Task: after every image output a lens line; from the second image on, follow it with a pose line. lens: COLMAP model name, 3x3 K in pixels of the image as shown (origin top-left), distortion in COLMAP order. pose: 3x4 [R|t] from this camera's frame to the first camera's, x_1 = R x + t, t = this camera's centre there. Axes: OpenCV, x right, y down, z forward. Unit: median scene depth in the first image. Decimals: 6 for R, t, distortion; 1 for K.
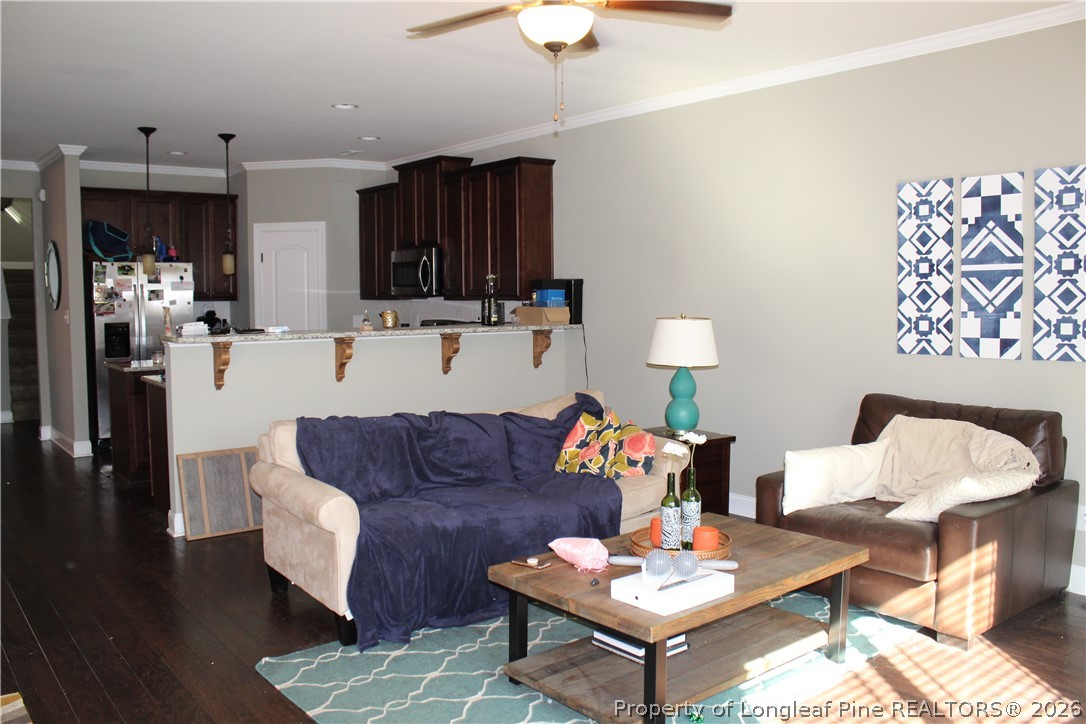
lens RADIAL K [[891.0, 0, 559.7], [0, 891.0, 360.1], [0, 0, 1]] dist [-0.122494, 0.066241]
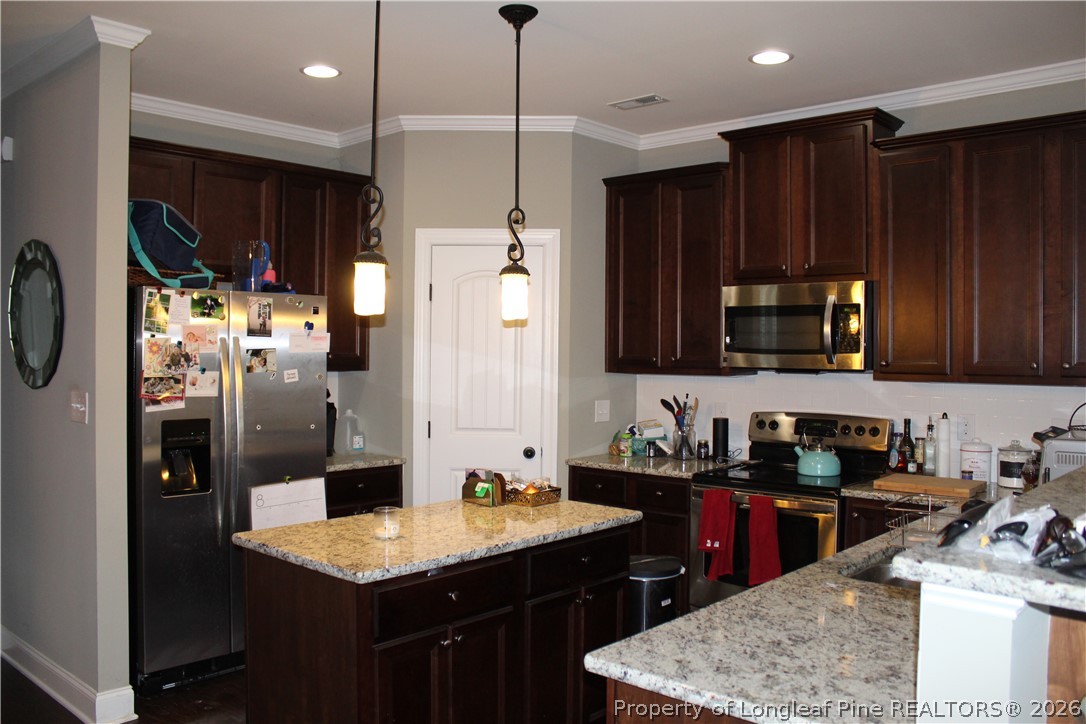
lens RADIAL K [[891.0, 0, 559.7], [0, 891.0, 360.1], [0, 0, 1]] dist [-0.122494, 0.066241]
pose [[0.986369, 0.010343, 0.164225, -0.399497], [0.000581, 0.997798, -0.066329, -0.044390], [-0.164549, 0.065520, 0.984190, 0.516020]]
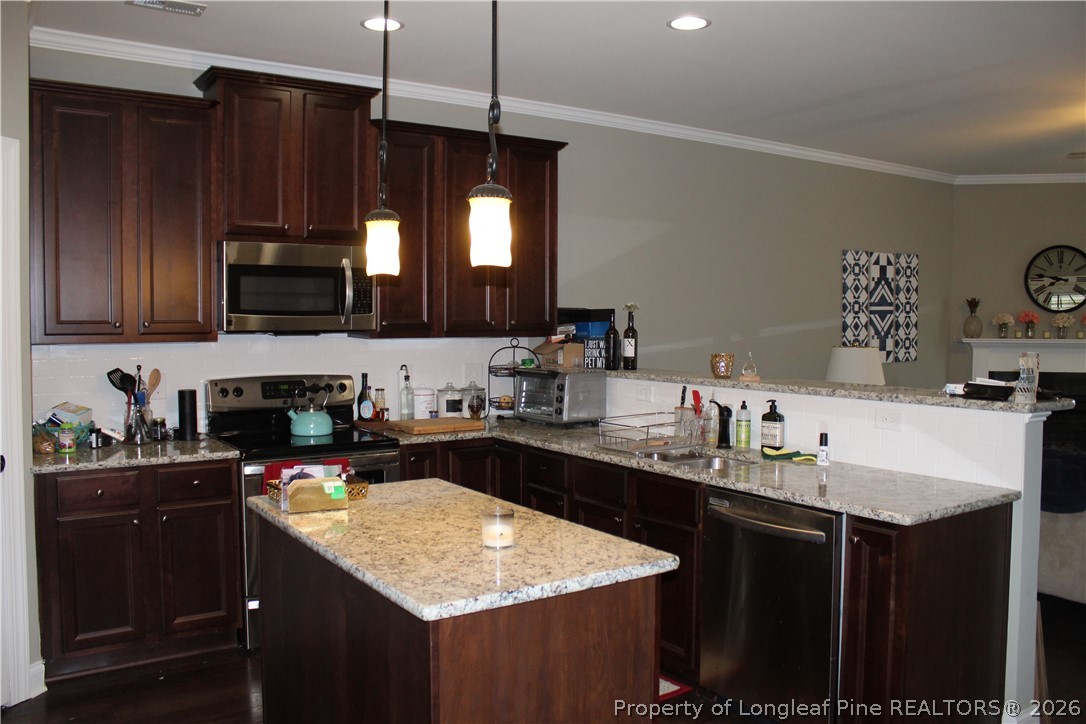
lens RADIAL K [[891.0, 0, 559.7], [0, 891.0, 360.1], [0, 0, 1]] dist [-0.122494, 0.066241]
pose [[0.080307, -0.045149, 0.995747, -0.689066], [0.072872, 0.996566, 0.039309, -0.066668], [-0.994103, 0.069405, 0.083321, 0.828676]]
